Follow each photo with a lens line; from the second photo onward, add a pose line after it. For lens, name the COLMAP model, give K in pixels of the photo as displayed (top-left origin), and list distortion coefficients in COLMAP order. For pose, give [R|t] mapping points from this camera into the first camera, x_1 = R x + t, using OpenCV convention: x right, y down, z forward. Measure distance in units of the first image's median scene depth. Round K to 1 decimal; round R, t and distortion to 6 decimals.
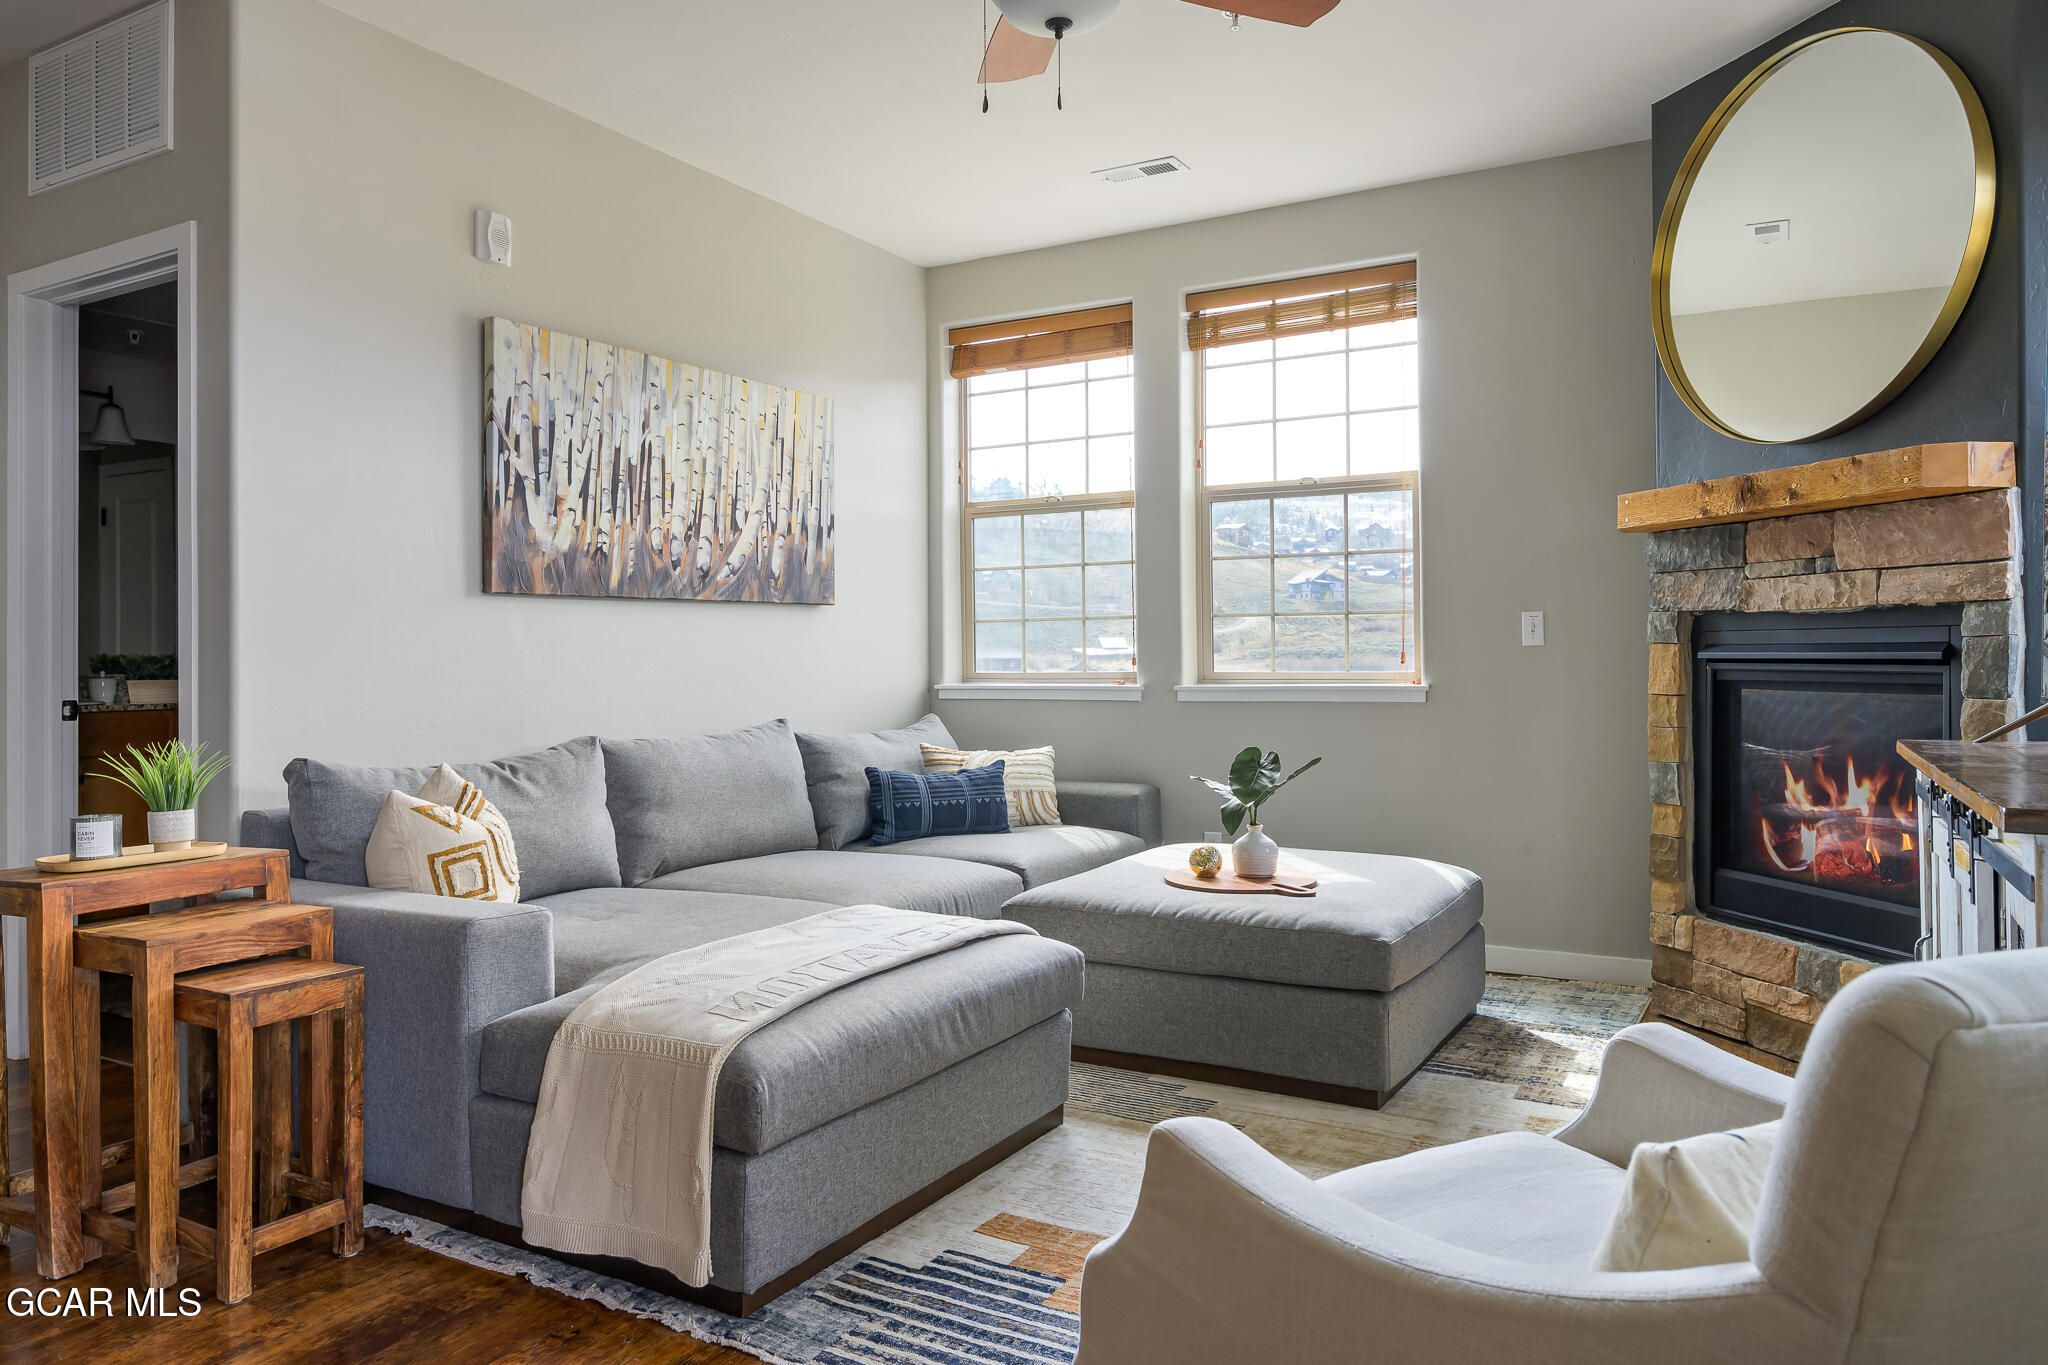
lens RADIAL K [[1364.6, 0, 1029.3], [0, 1364.6, 654.1], [0, 0, 1]] dist [-0.008168, 0.001462]
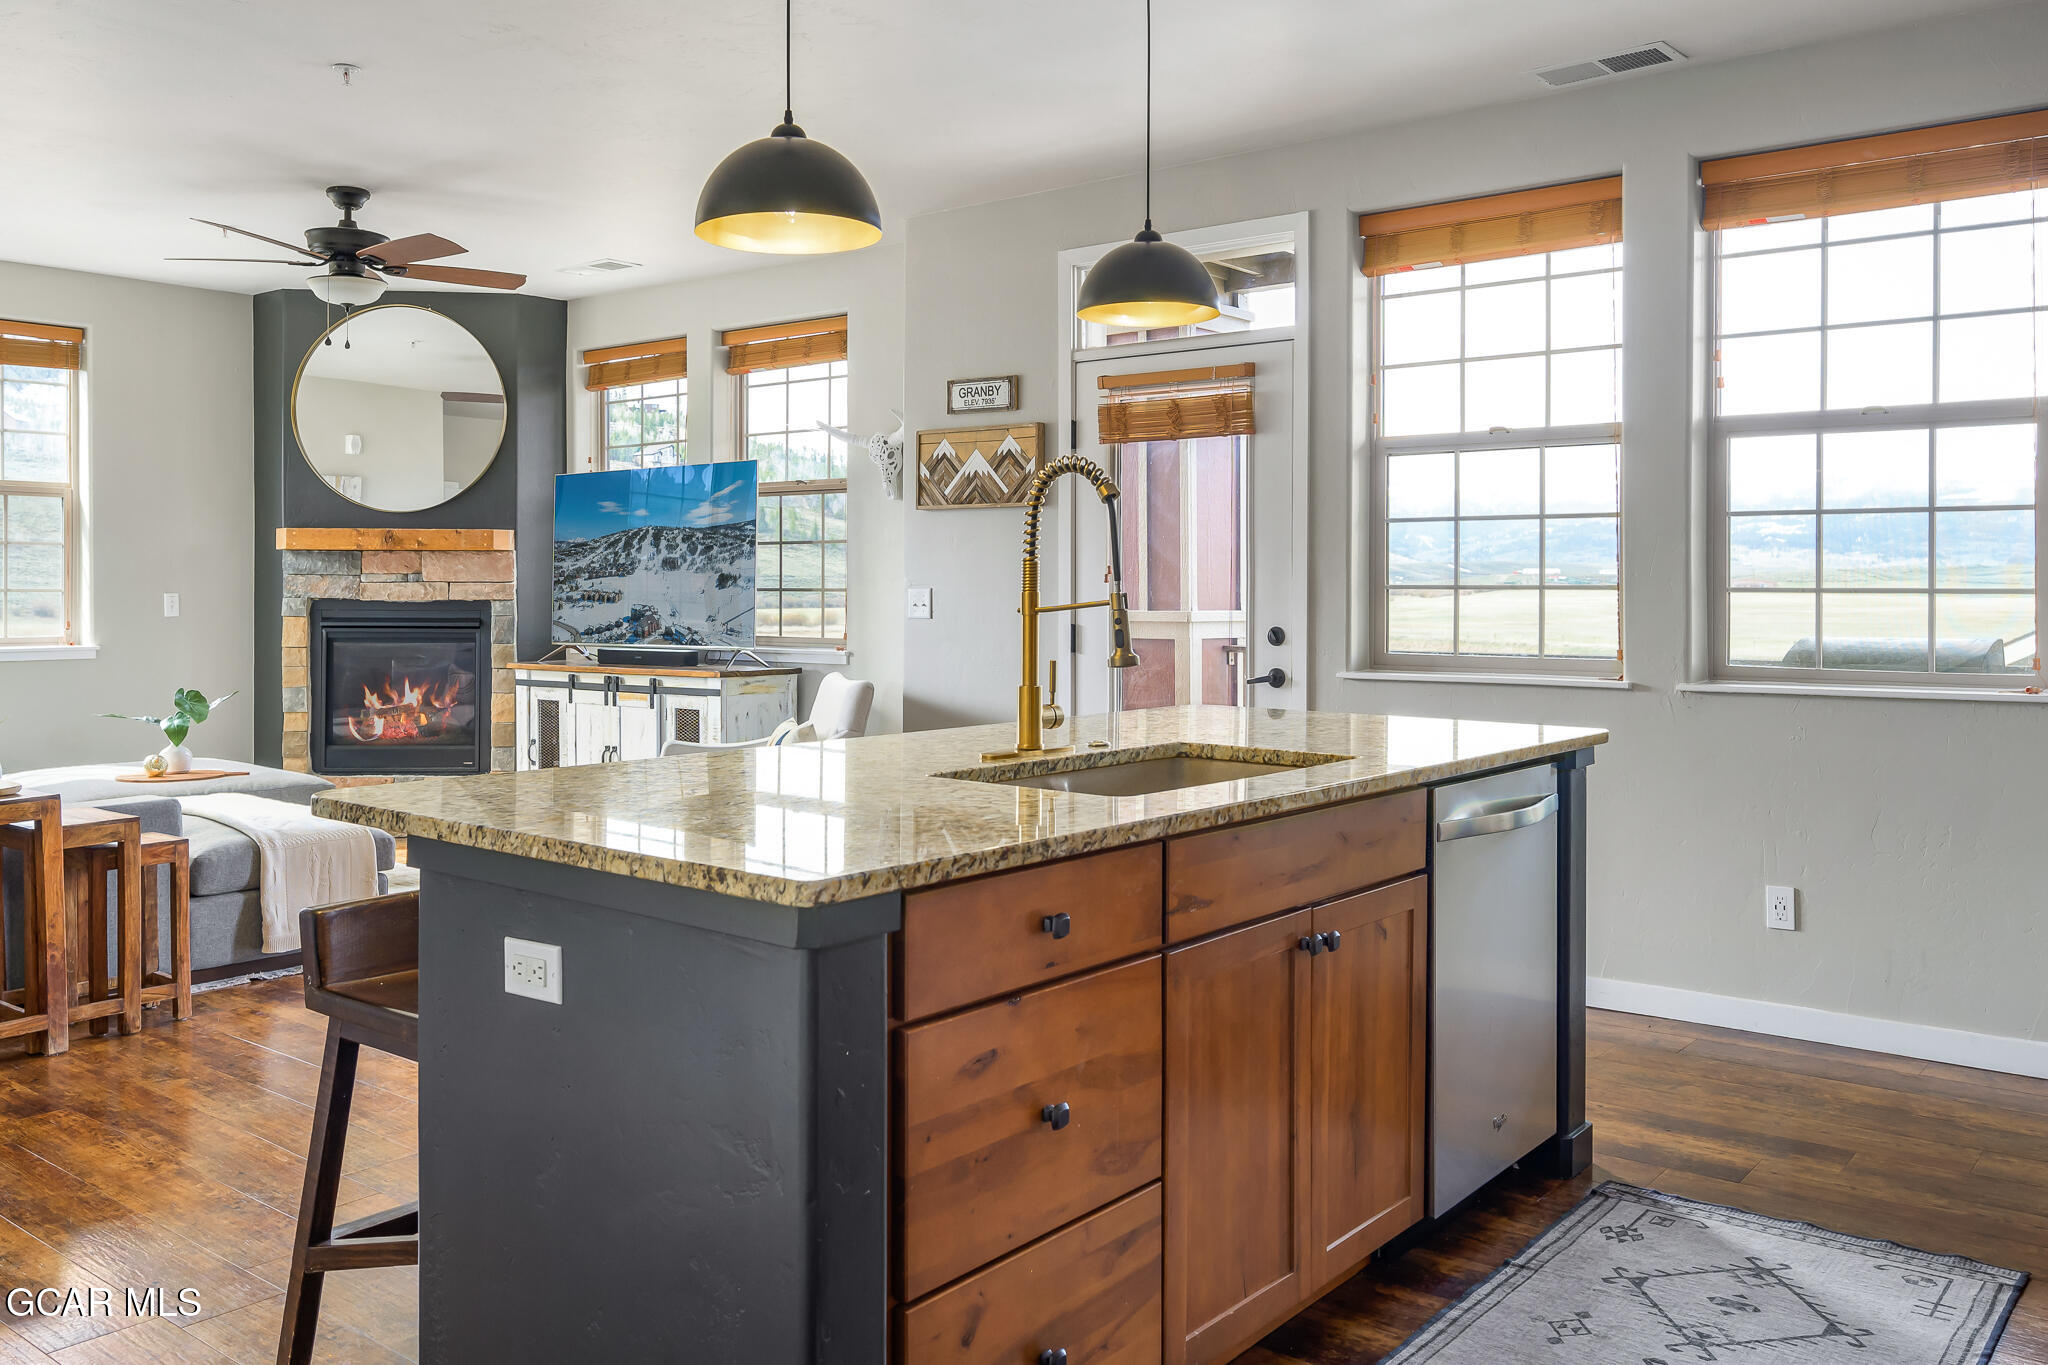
lens RADIAL K [[1629.5, 0, 1031.8], [0, 1629.5, 587.8], [0, 0, 1]] dist [0.002334, -0.006731]
pose [[0.156595, 0.009166, 0.987620, -1.528771], [-0.006797, 0.999943, -0.008202, -0.036747], [-0.987639, -0.005429, 0.156649, -0.235420]]
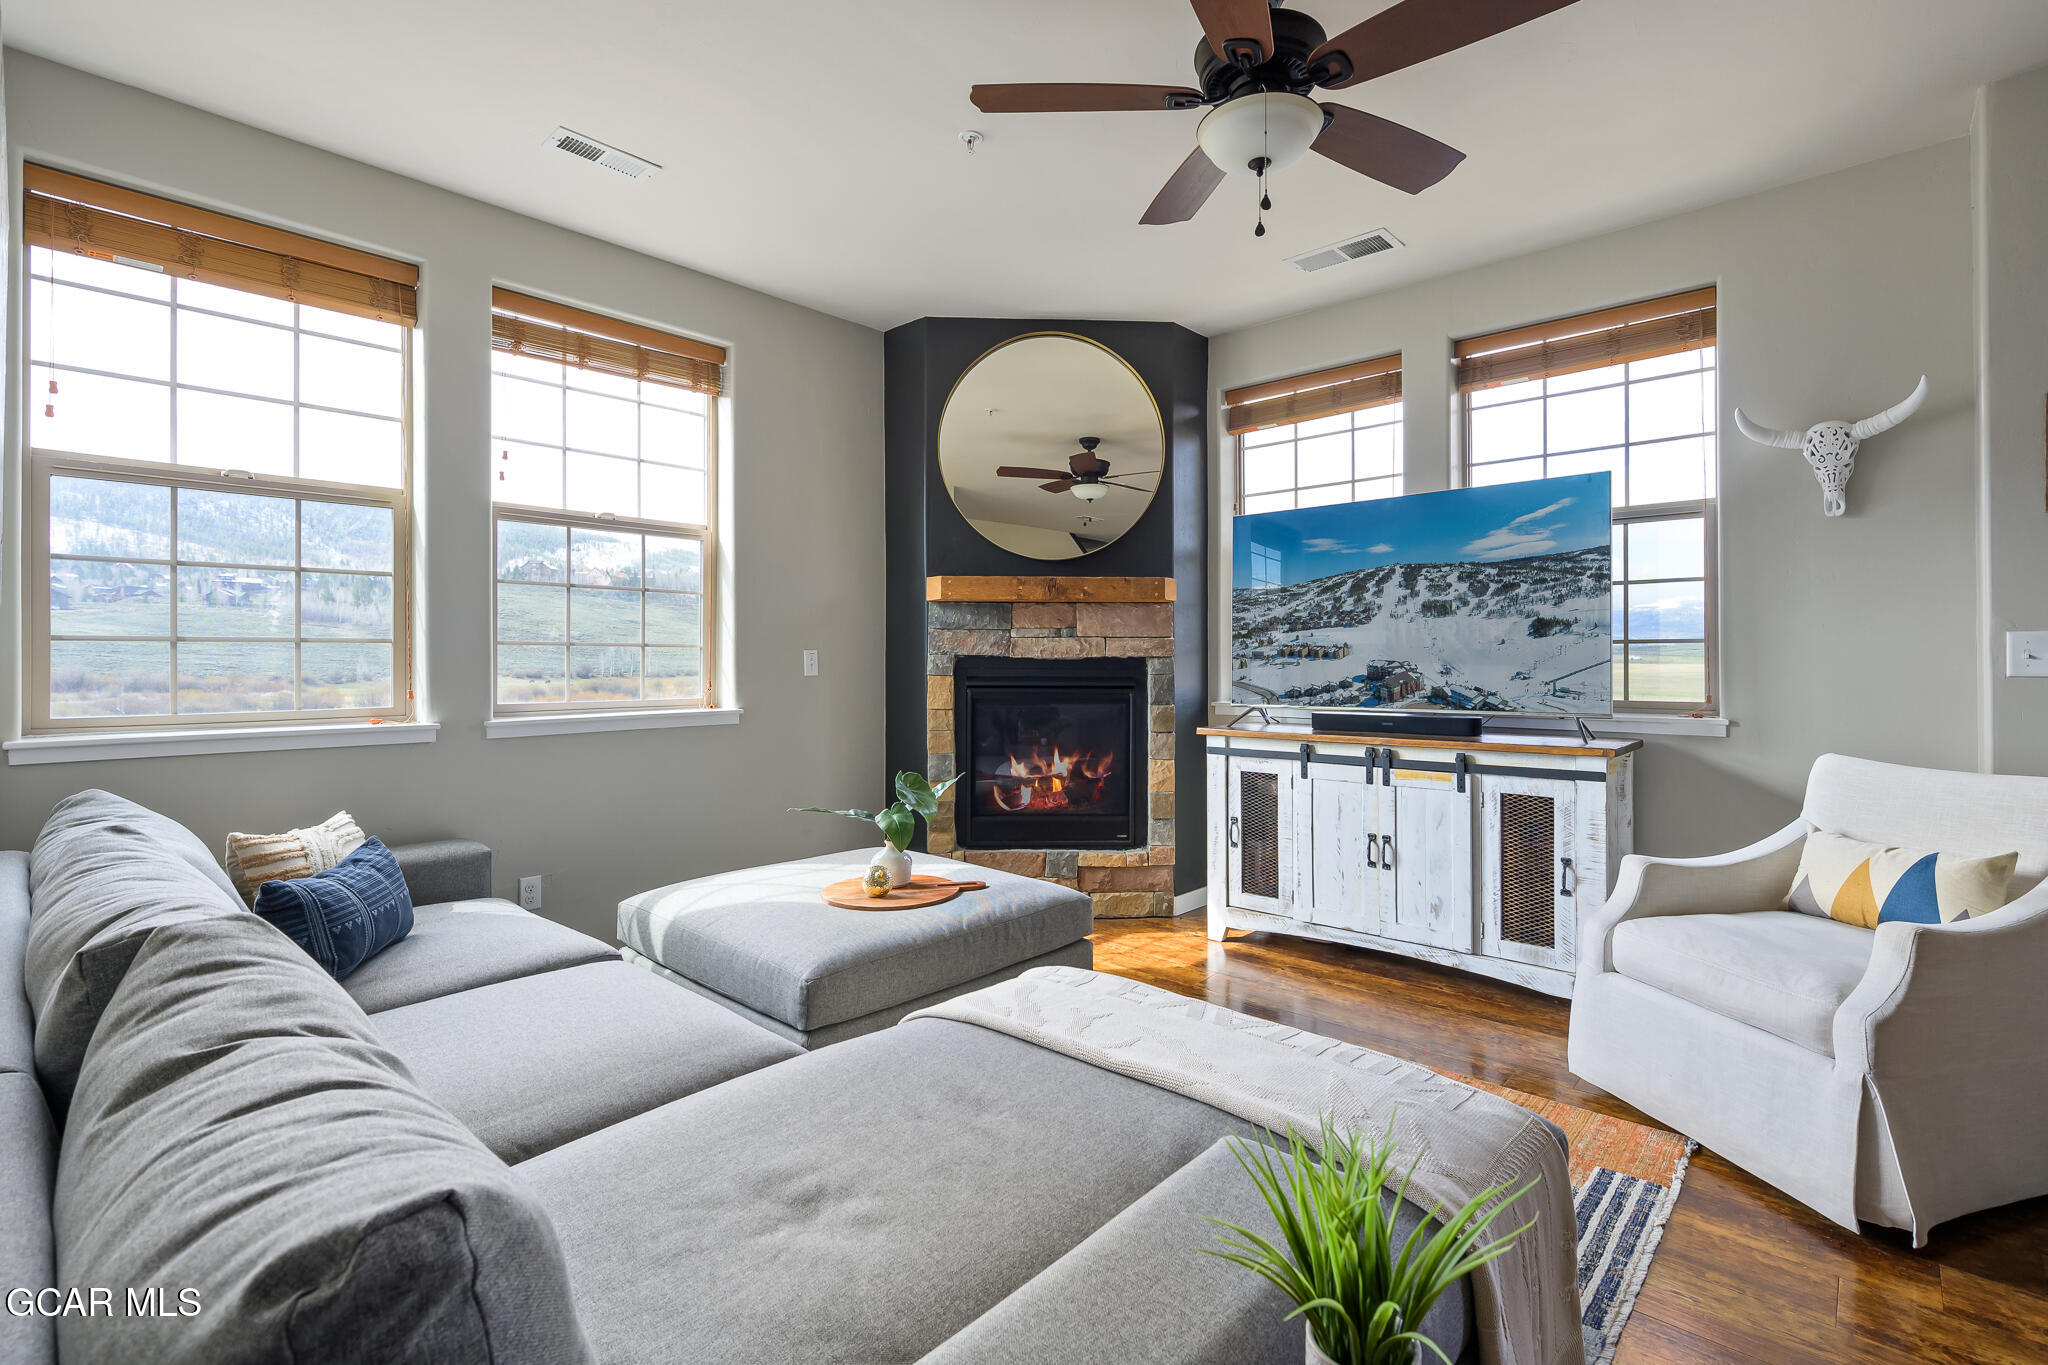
lens RADIAL K [[927.6, 0, 1060.9], [0, 927.6, 655.0], [0, 0, 1]] dist [-0.006190, 0.002467]
pose [[0.209190, 0.014097, 0.977773, -0.575582], [-0.005066, 0.999898, -0.013332, -0.019555], [-0.977862, -0.002165, 0.209241, 0.724717]]
